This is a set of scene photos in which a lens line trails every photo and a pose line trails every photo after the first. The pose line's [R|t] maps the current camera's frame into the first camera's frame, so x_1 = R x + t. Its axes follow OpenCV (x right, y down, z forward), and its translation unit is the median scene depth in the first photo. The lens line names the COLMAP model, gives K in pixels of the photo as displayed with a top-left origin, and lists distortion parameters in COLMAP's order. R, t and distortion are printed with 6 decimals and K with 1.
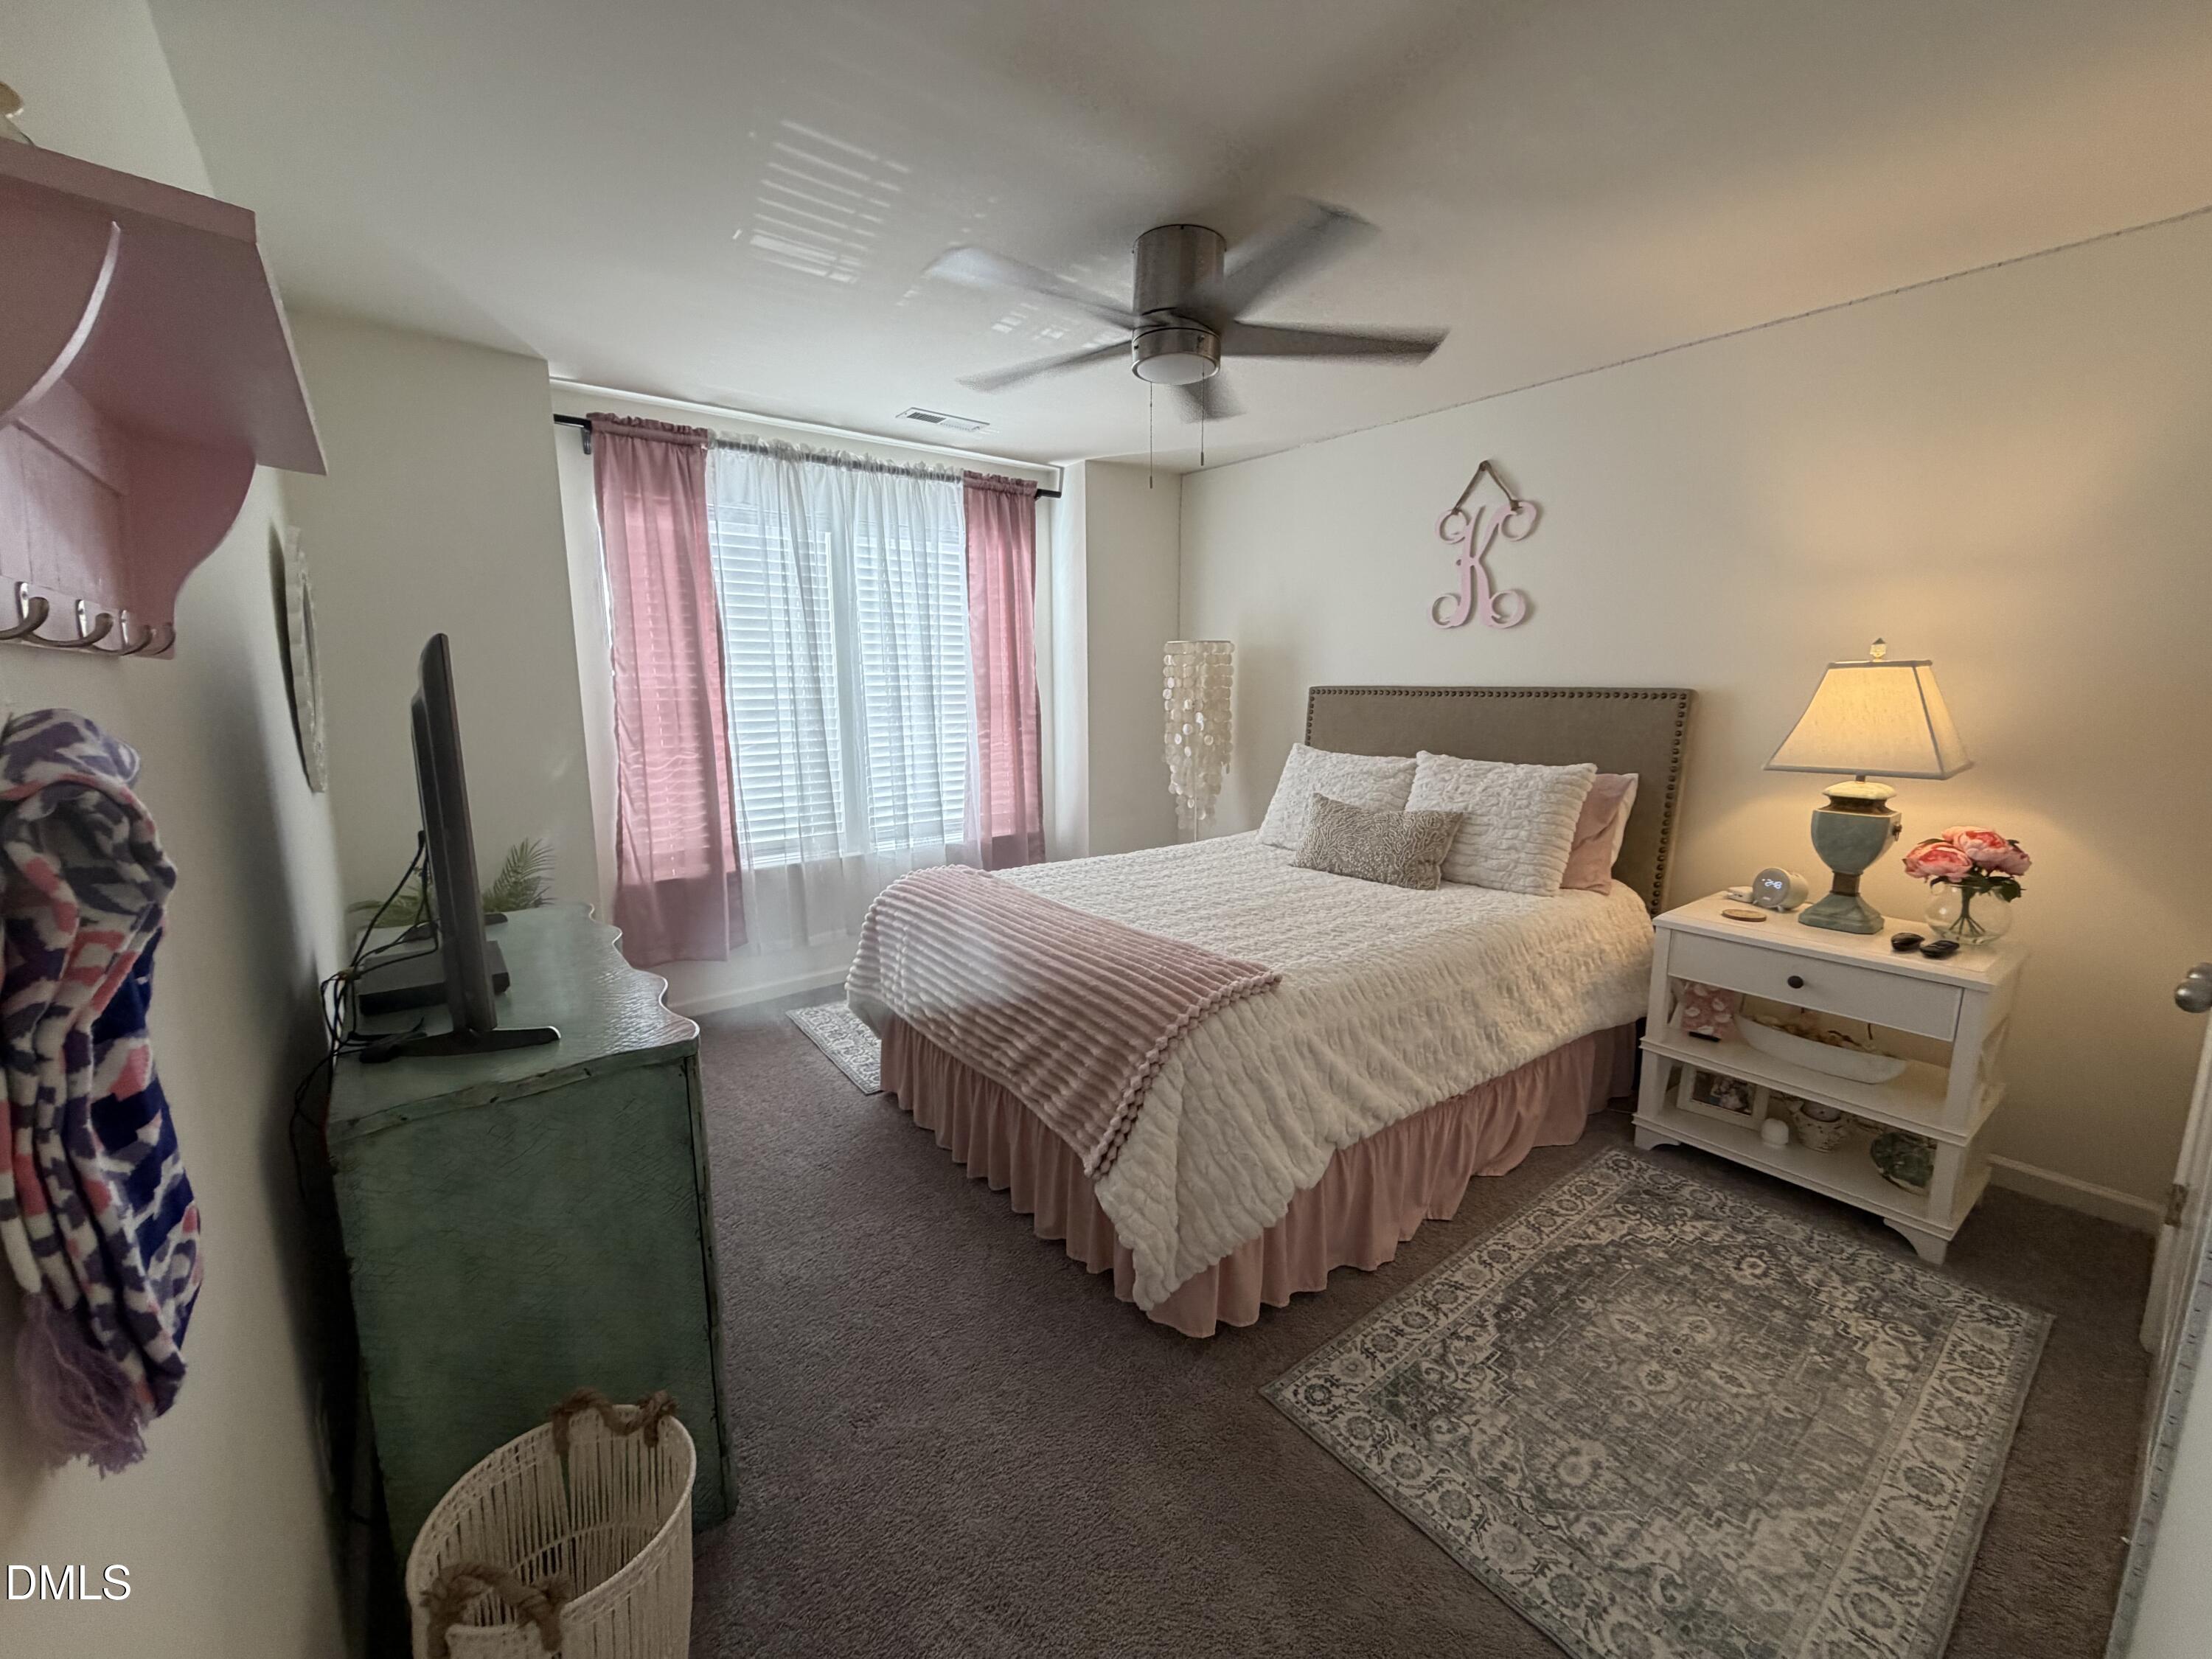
lens RADIAL K [[883.4, 0, 1101.4], [0, 883.4, 828.0], [0, 0, 1]] dist [0.000642, -0.000033]
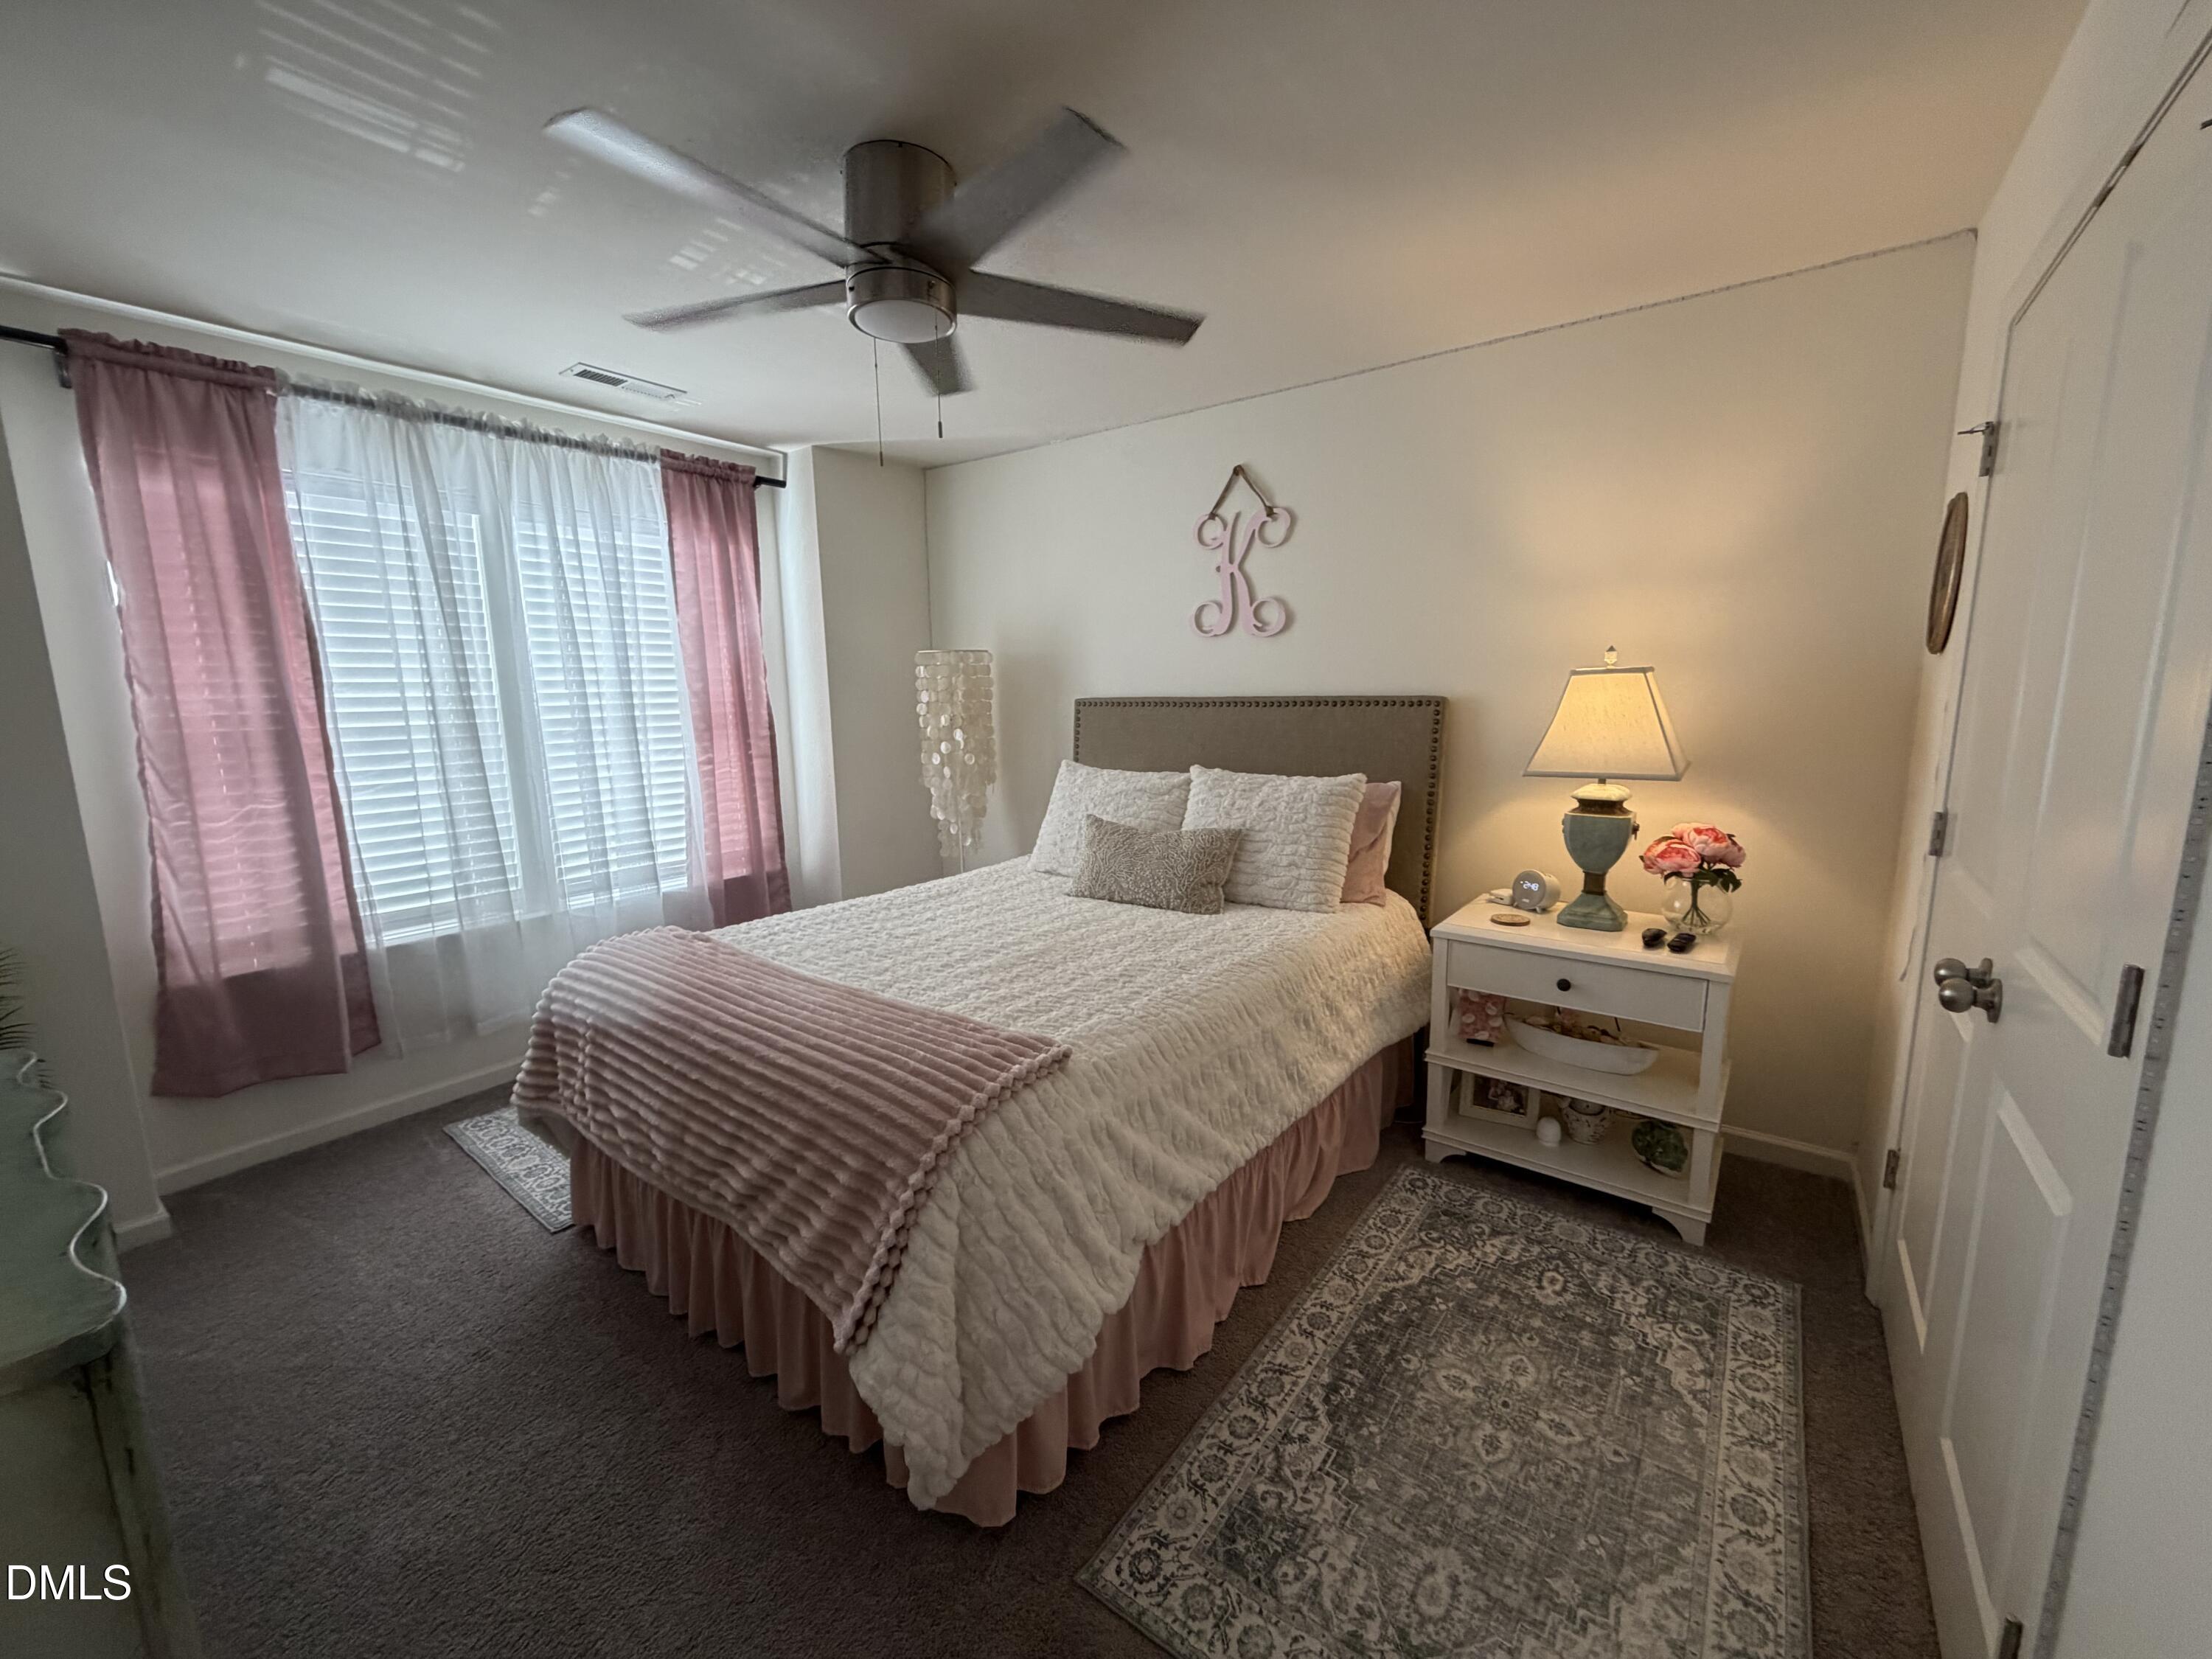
lens RADIAL K [[883.4, 0, 1101.4], [0, 883.4, 828.0], [0, 0, 1]] dist [0.000642, -0.000033]
pose [[0.964623, -0.053360, 0.258175, 0.022286], [0.056443, 0.998396, -0.004537, -0.028547], [-0.257519, 0.018949, 0.966087, 0.147707]]
